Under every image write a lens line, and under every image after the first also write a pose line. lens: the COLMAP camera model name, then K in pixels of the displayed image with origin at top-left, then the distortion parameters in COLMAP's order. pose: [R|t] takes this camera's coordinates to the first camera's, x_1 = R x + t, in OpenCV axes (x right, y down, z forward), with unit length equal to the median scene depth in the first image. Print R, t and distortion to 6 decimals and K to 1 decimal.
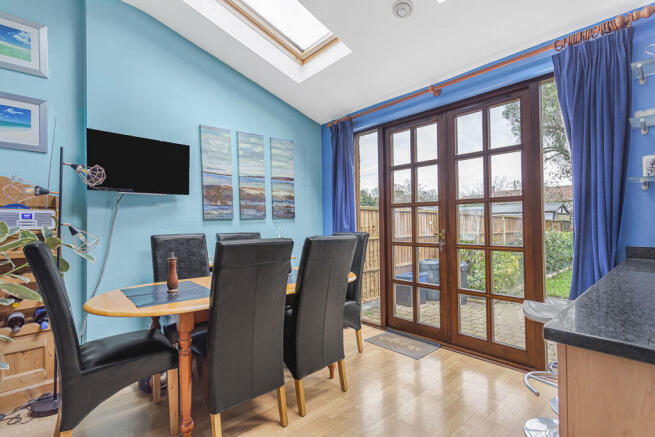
lens RADIAL K [[308.3, 0, 322.2], [0, 308.3, 216.2], [0, 0, 1]] dist [0.000866, -0.000026]
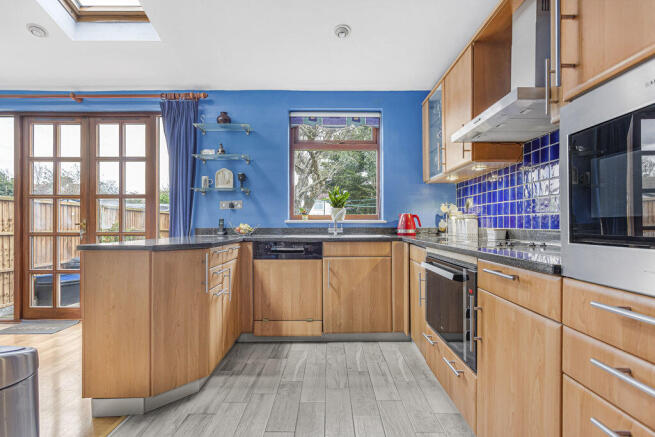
lens RADIAL K [[381.7, 0, 328.8], [0, 381.7, 216.4], [0, 0, 1]] dist [0.005418, -0.000028]
pose [[0.668177, 0.013955, 0.743872, -0.053509], [-0.017151, 0.999847, -0.003351, 0.018563], [-0.743805, -0.010519, 0.668314, -0.596513]]
